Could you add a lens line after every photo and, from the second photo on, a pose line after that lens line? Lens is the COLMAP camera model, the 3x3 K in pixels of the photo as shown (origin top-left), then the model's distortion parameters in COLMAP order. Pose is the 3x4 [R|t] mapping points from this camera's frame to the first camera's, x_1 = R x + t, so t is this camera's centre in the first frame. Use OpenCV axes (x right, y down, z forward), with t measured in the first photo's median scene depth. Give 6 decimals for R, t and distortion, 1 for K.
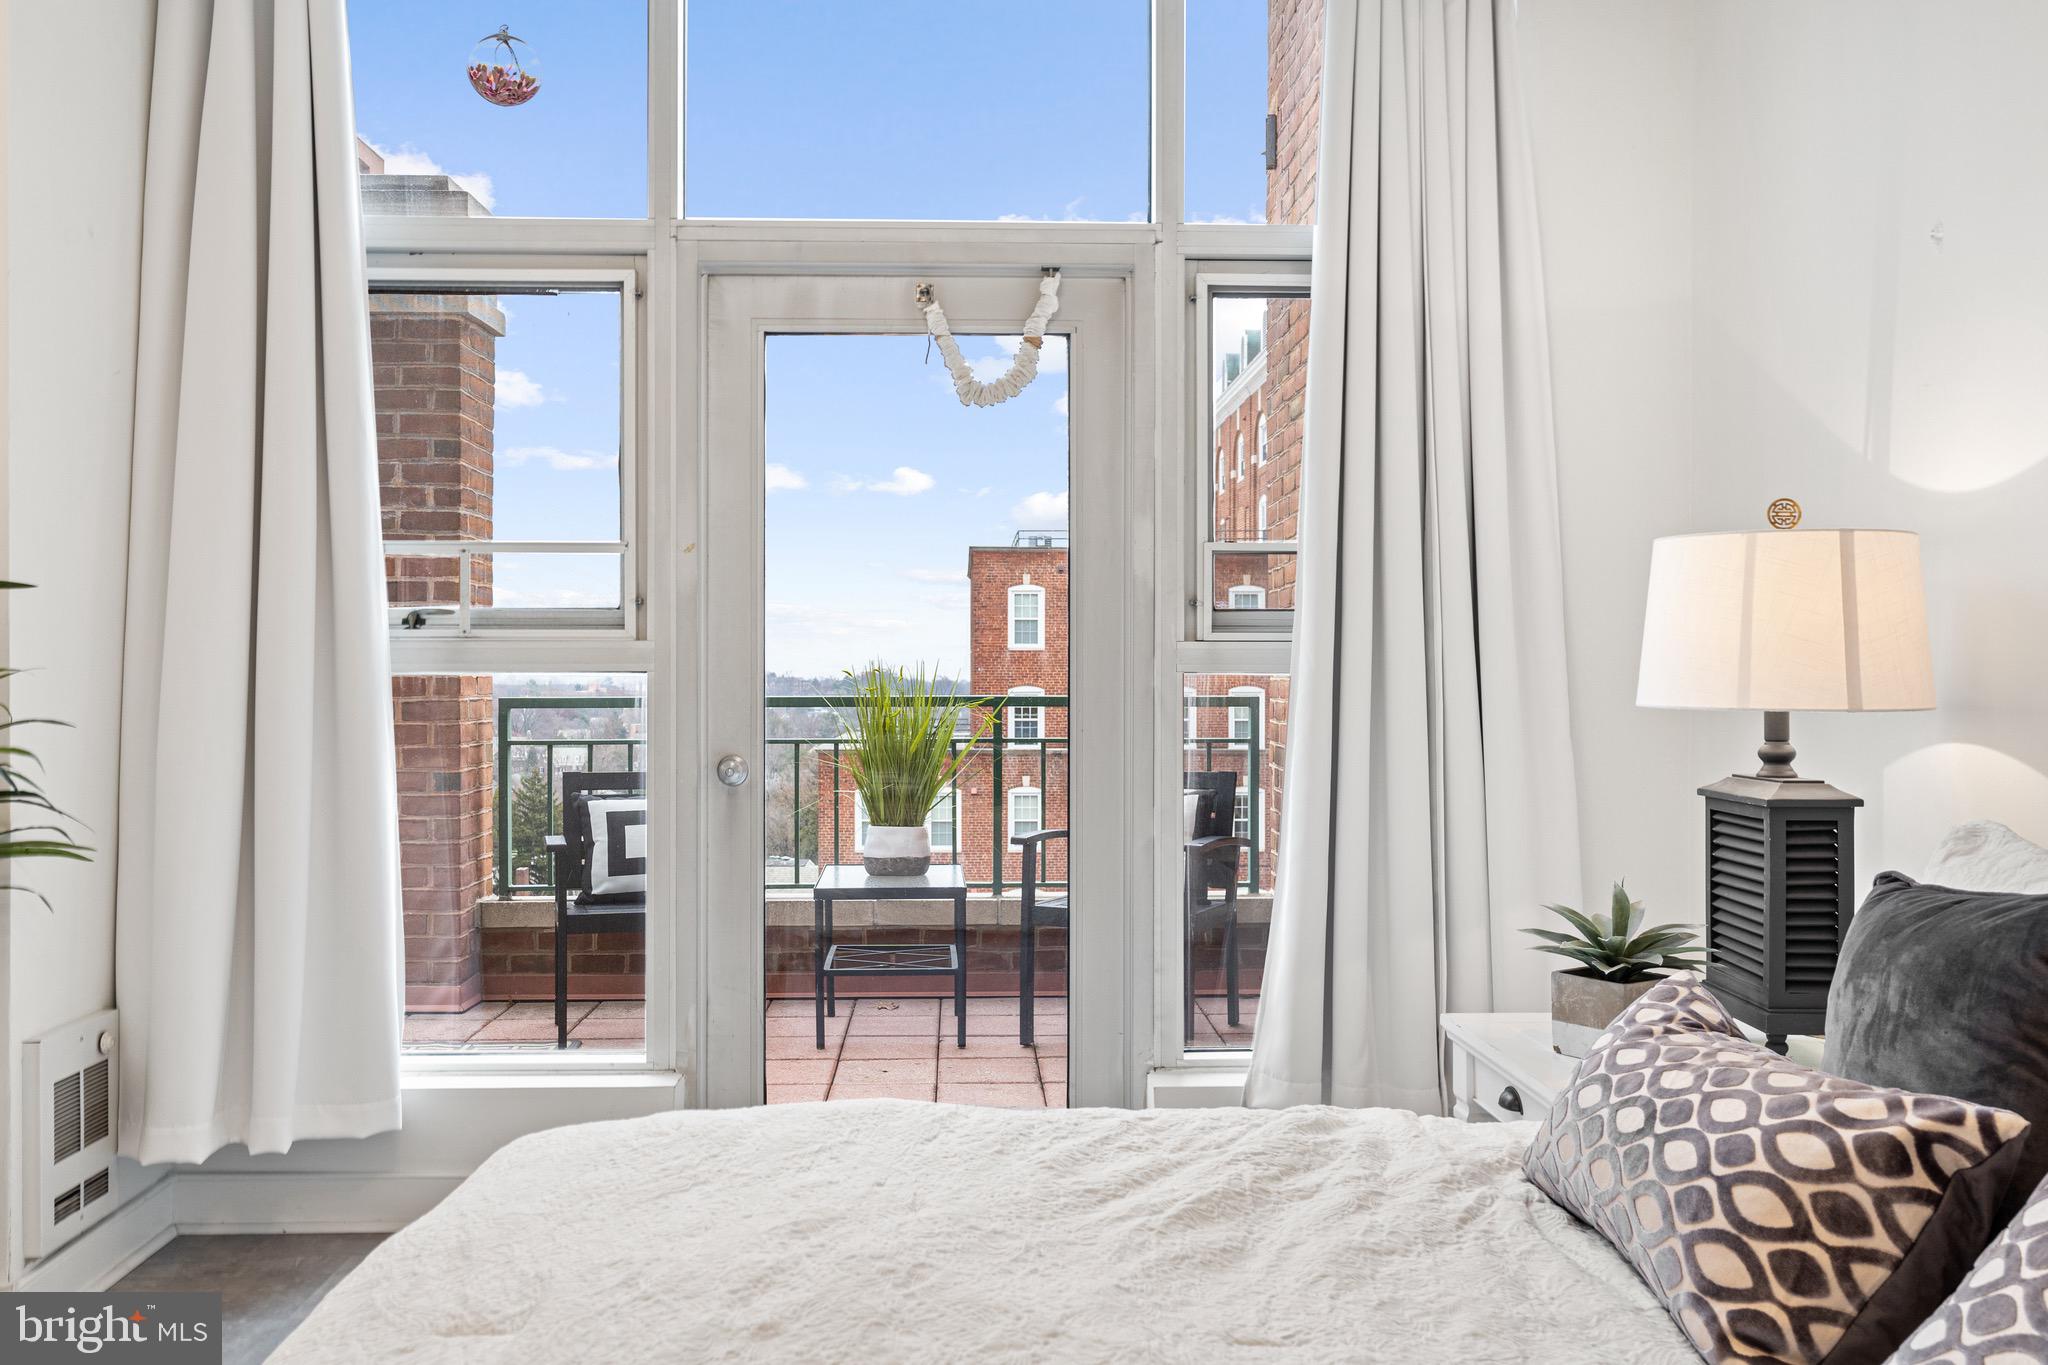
lens RADIAL K [[1635.1, 0, 1009.0], [0, 1635.1, 672.7], [0, 0, 1]] dist [-0.009748, 0.024319]
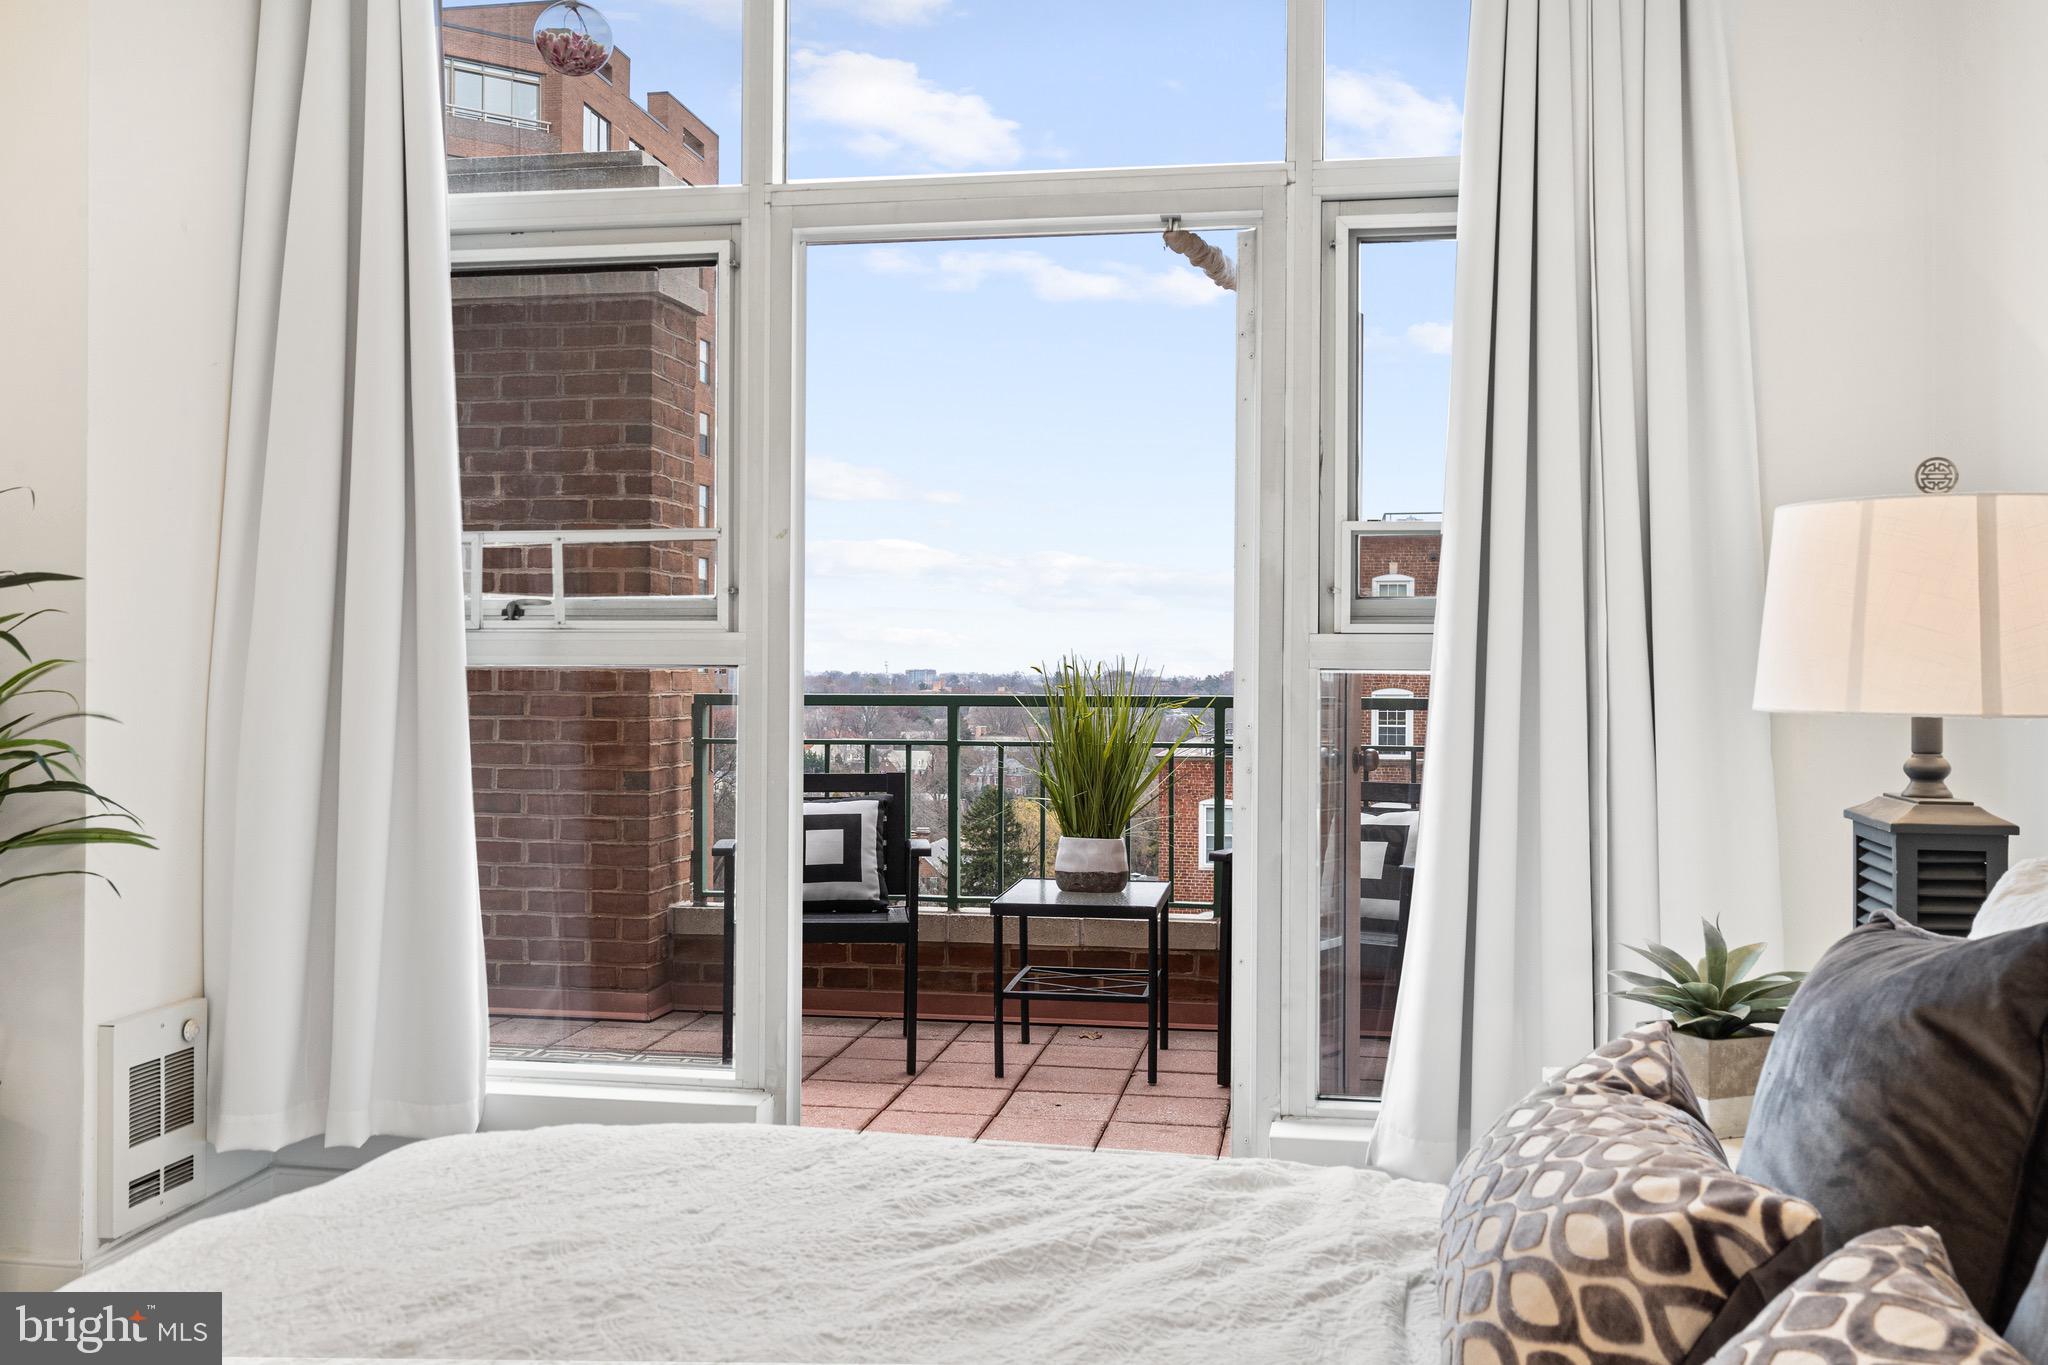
lens RADIAL K [[1798.8, 0, 1014.6], [0, 1798.8, 665.3], [0, 0, 1]] dist [0.003026, -0.009687]
pose [[0.979126, 0.003885, -0.203216, 0.186176], [-0.004648, 0.999984, -0.003281, 0.002603], [0.203200, 0.004157, 0.979128, 0.019161]]
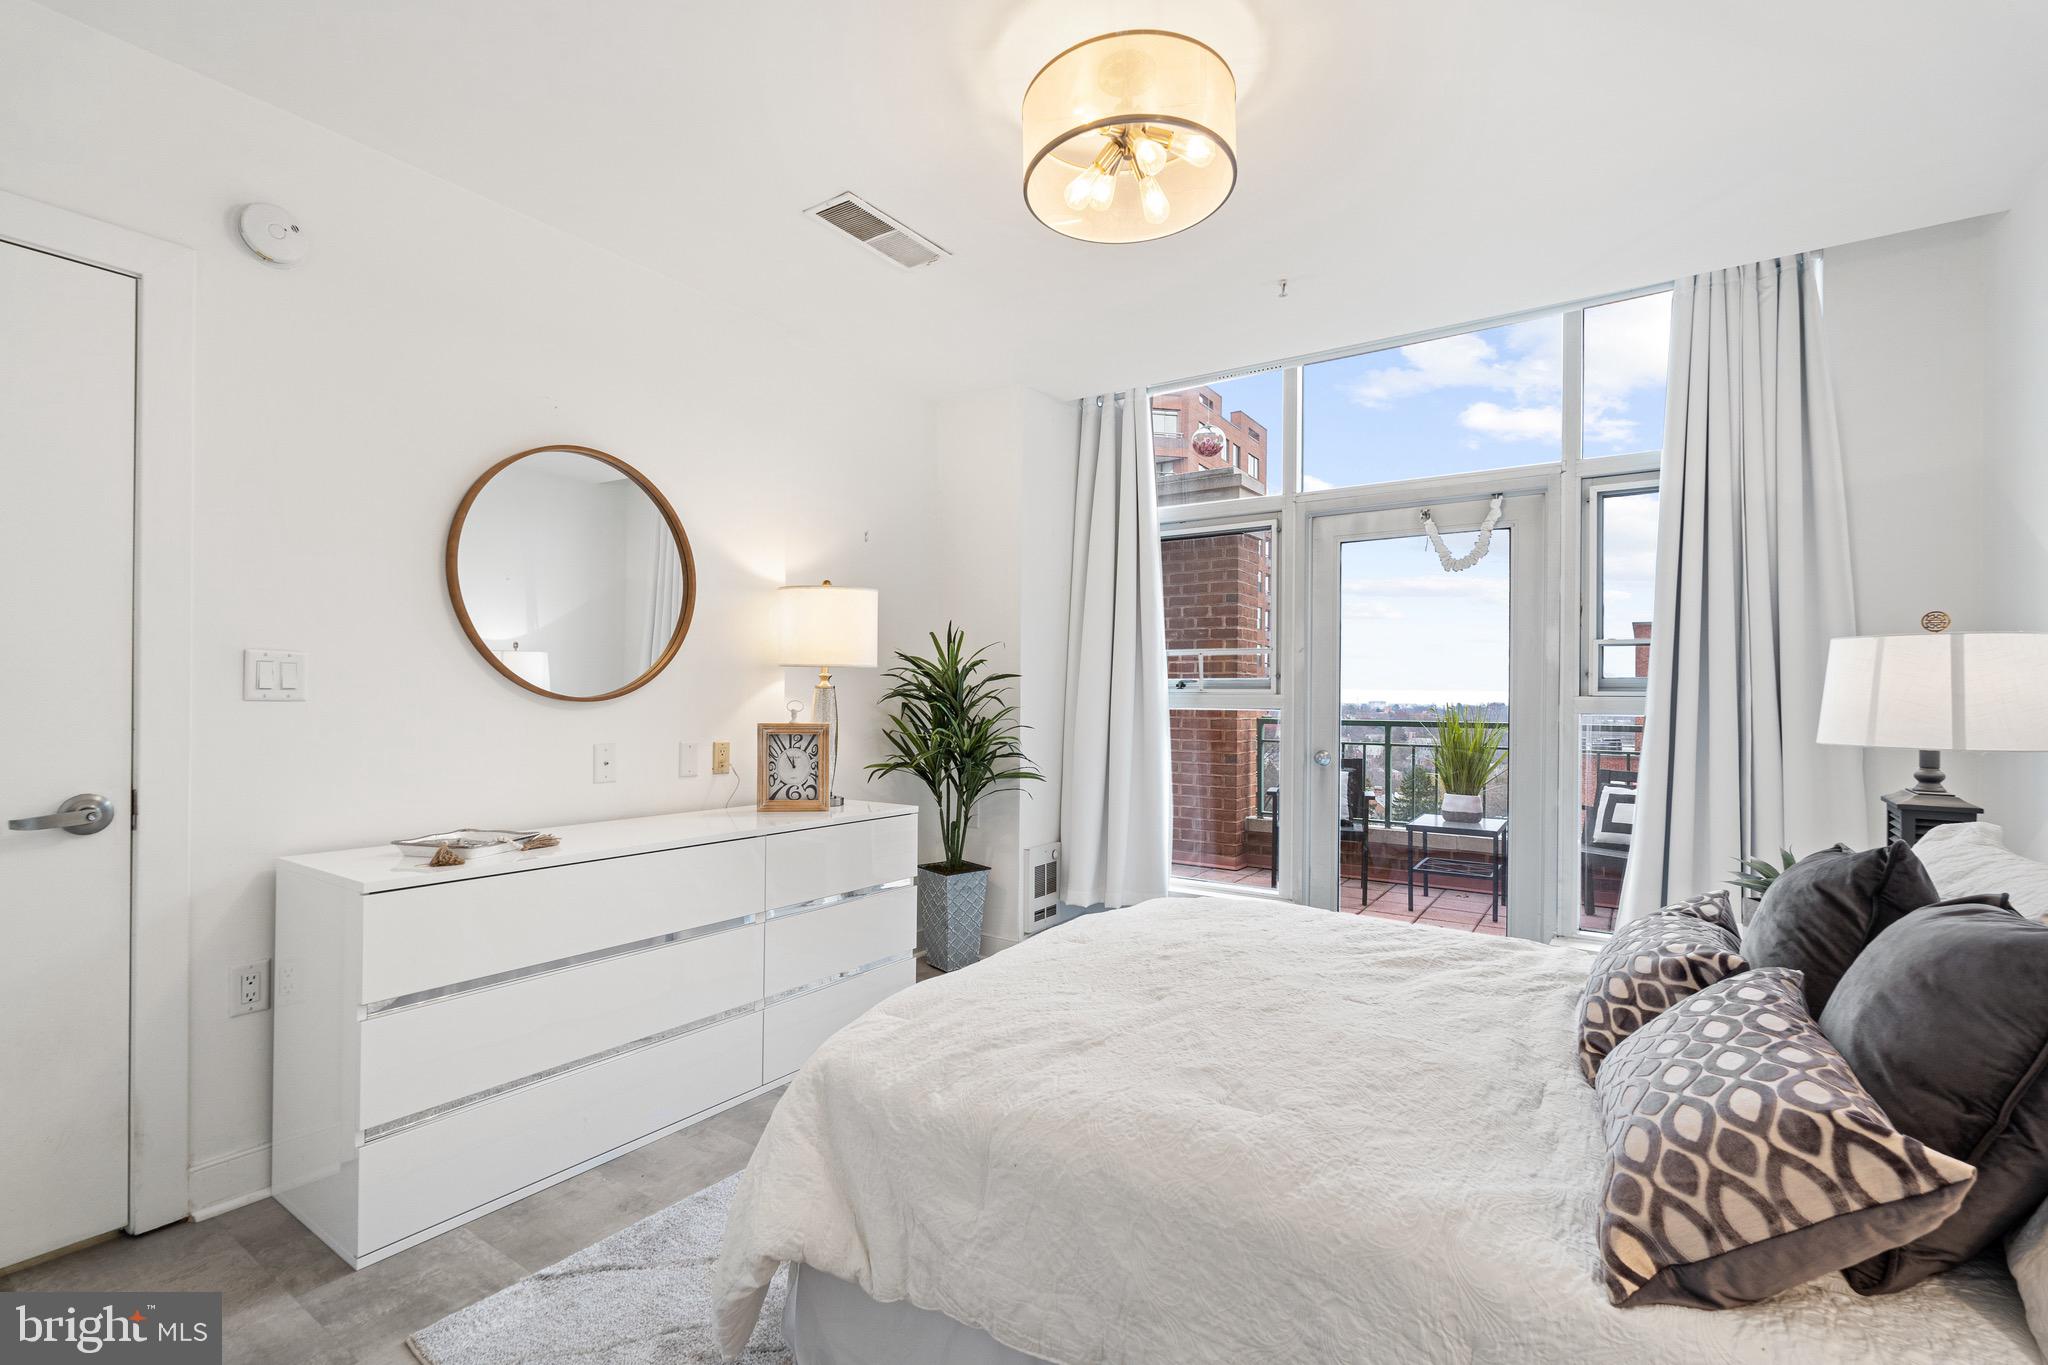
lens RADIAL K [[905.2, 0, 1030.3], [0, 905.2, 692.5], [0, 0, 1]] dist [-0.001880, -0.002032]
pose [[0.812266, 0.003333, -0.583278, 0.251559], [-0.008950, 0.999937, -0.006749, -0.014782], [0.583219, 0.010702, 0.812245, -0.173204]]
